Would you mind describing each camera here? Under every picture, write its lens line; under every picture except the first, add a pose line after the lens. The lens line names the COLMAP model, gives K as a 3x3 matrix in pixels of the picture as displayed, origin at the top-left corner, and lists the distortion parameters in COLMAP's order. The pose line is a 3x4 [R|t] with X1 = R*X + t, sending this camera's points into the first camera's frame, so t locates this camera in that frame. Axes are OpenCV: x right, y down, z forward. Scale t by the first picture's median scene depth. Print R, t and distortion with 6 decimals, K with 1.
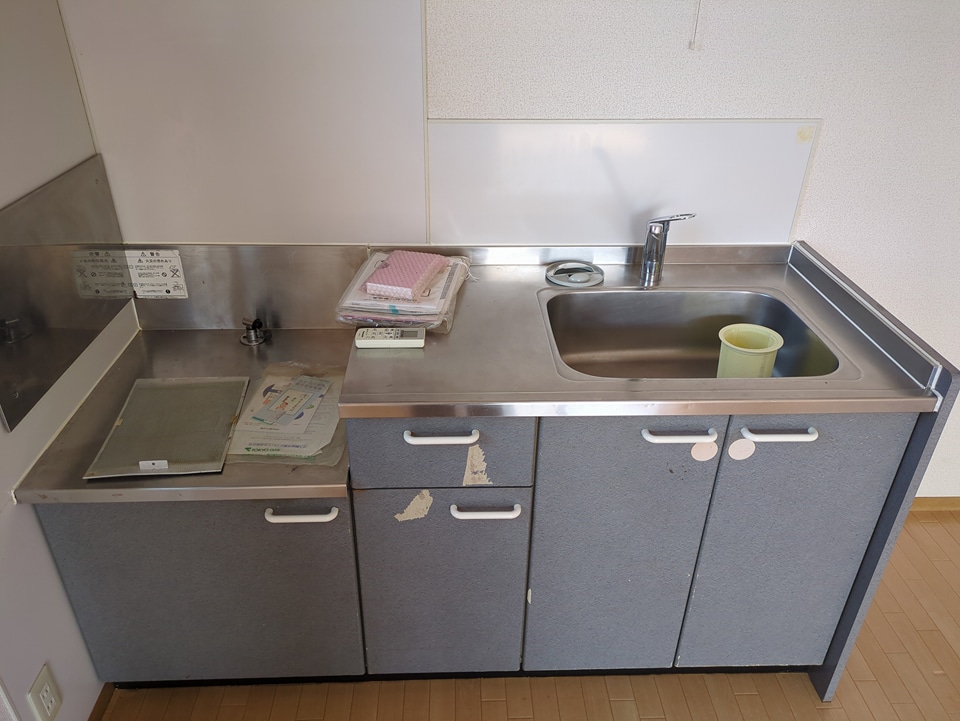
lens RADIAL K [[706.4, 0, 478.1], [0, 706.4, 358.2], [0, 0, 1]] dist [0.034036, -0.013689]
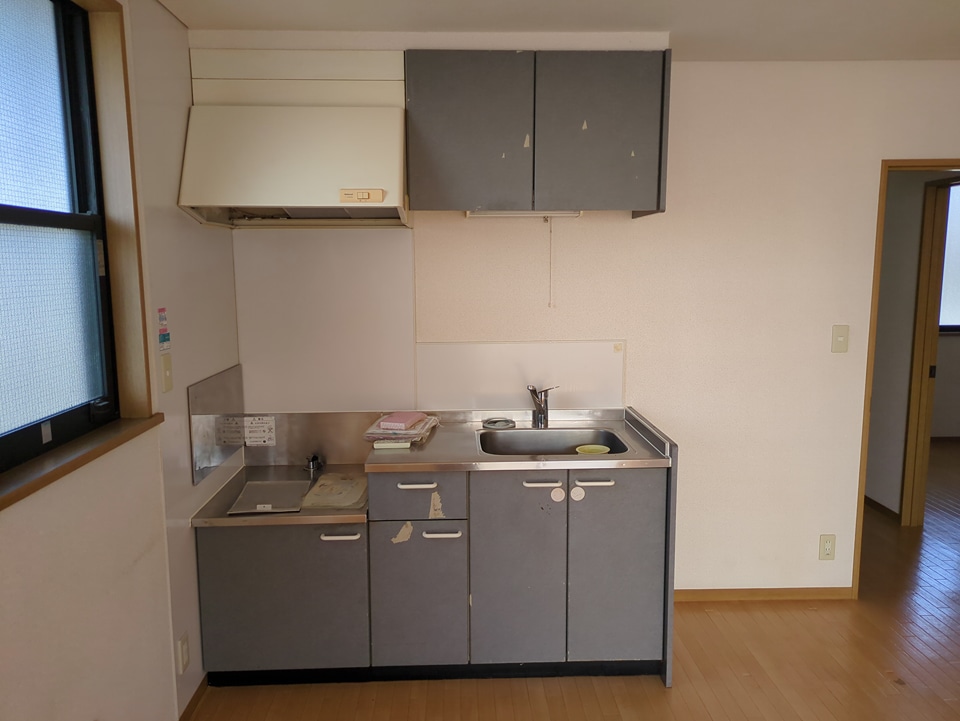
lens RADIAL K [[706.4, 0, 479.7], [0, 706.4, 361.3], [0, 0, 1]] dist [0.034036, -0.013689]
pose [[0.999785, -0.020174, -0.004765, 0.115046], [0.016816, 0.923746, -0.382637, 0.462753], [0.012121, 0.382475, 0.923886, -0.772044]]
